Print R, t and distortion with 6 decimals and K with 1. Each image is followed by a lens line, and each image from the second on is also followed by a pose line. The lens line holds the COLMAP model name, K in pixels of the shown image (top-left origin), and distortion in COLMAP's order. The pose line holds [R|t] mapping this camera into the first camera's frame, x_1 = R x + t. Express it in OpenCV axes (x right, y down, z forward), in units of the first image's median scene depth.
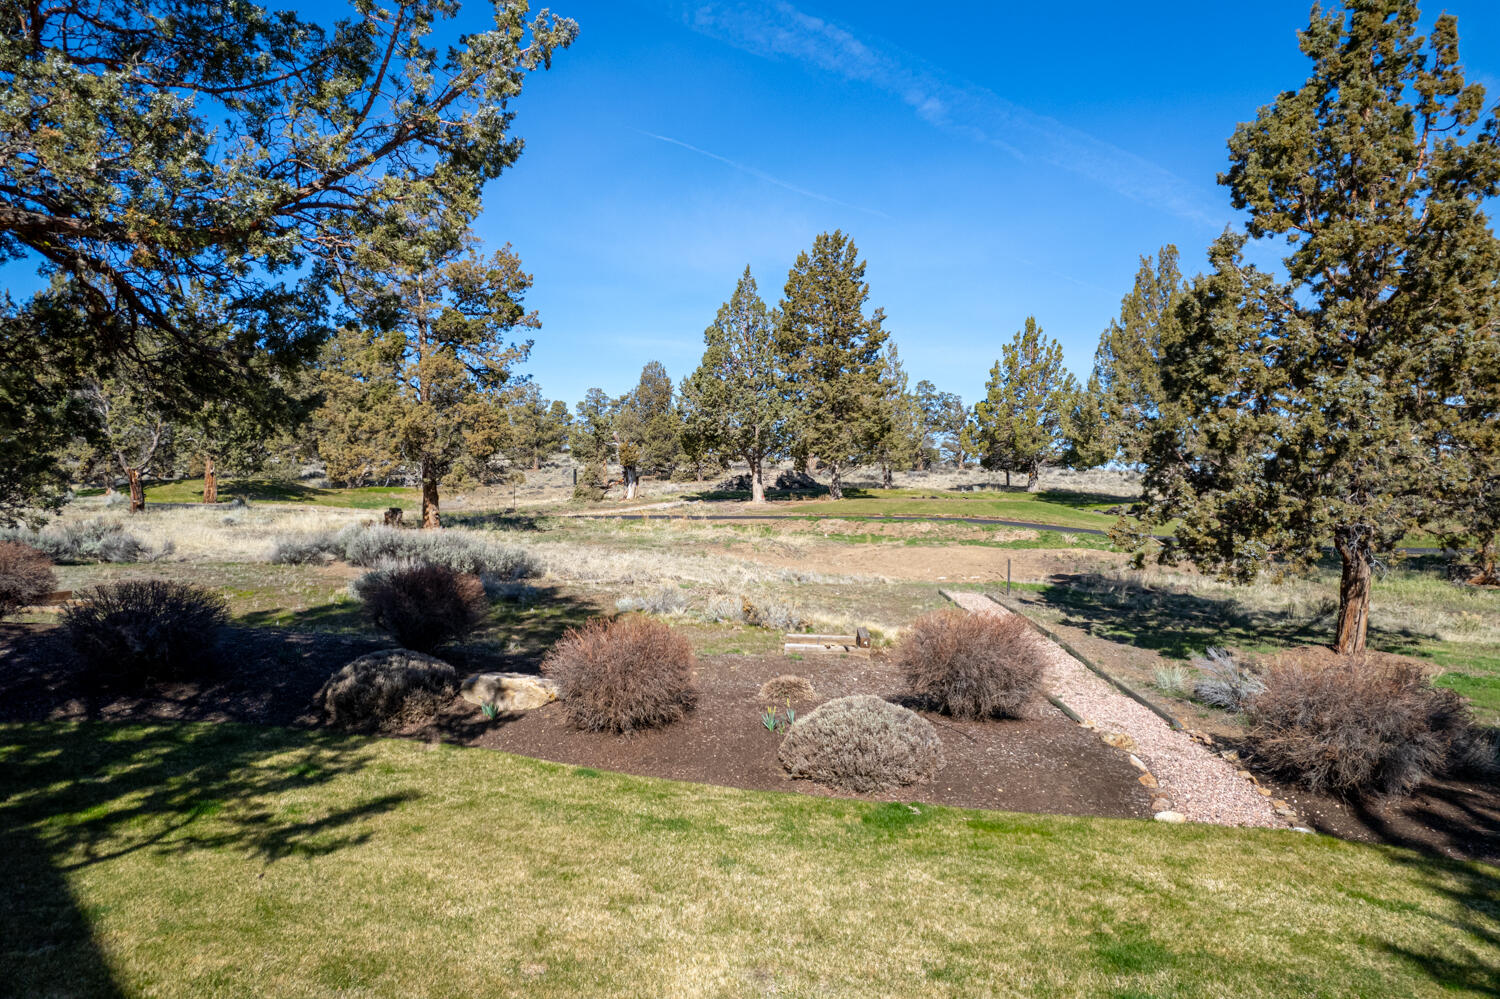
lens RADIAL K [[968.6, 0, 750.0], [0, 968.6, 499.5], [0, 0, 1]] dist [-0.061507, 0.076196]
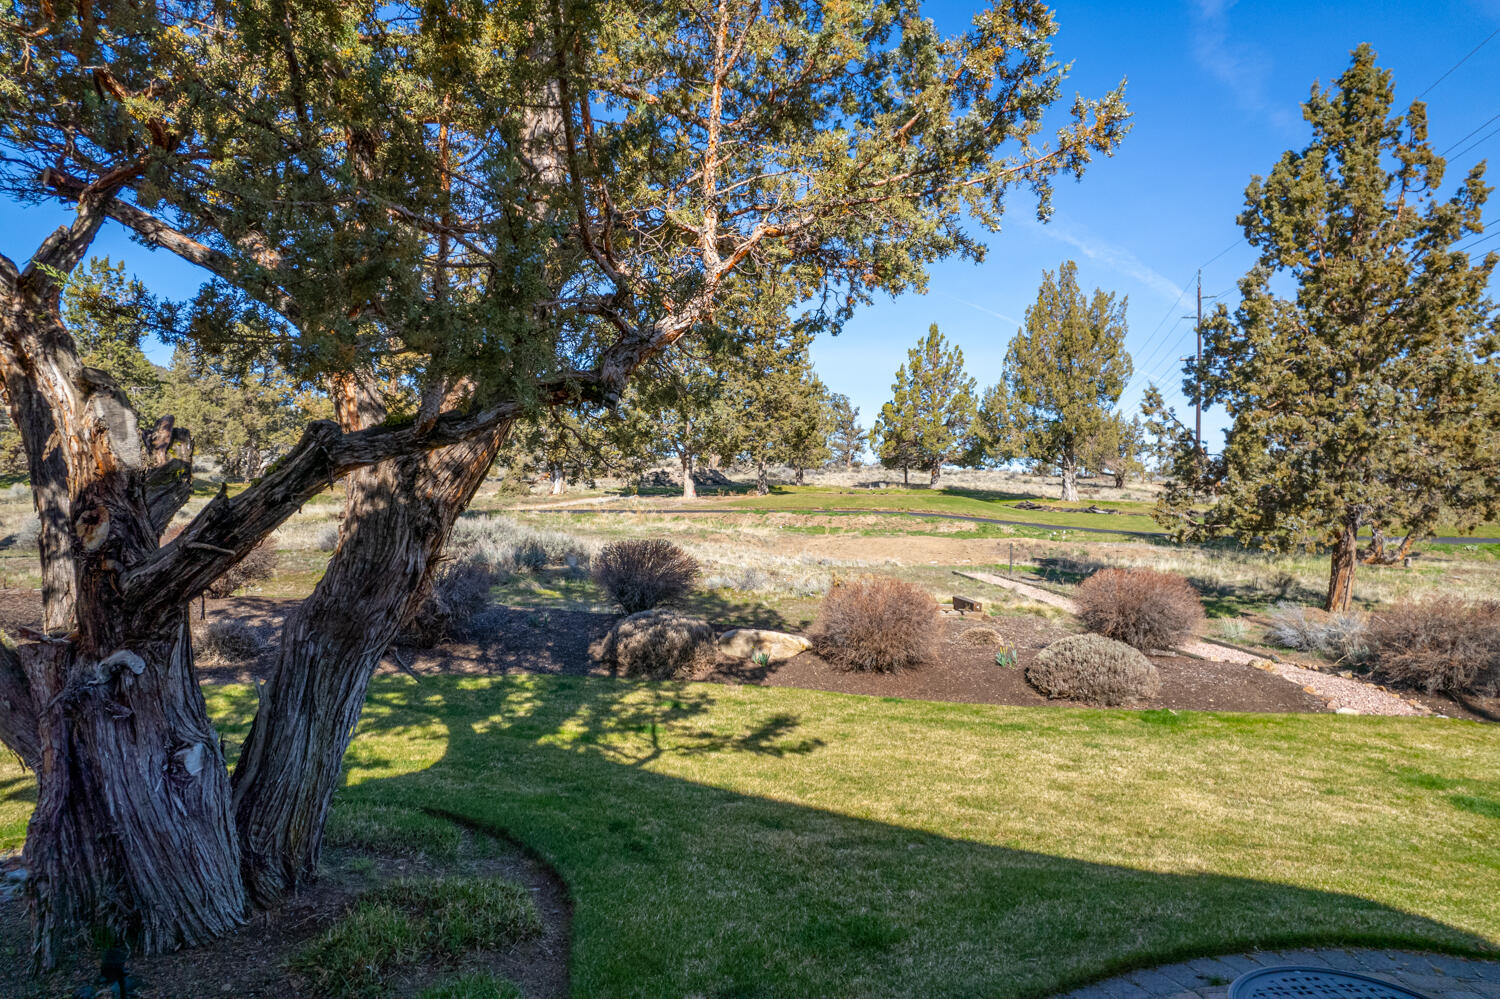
lens RADIAL K [[985.6, 0, 750.2], [0, 985.6, 493.7], [0, 0, 1]] dist [-0.039711, 0.082513]
pose [[0.985970, 0.001917, 0.166914, -0.105081], [-0.000770, 0.999976, -0.006936, 0.006134], [-0.166923, 0.006711, 0.985947, -0.037688]]
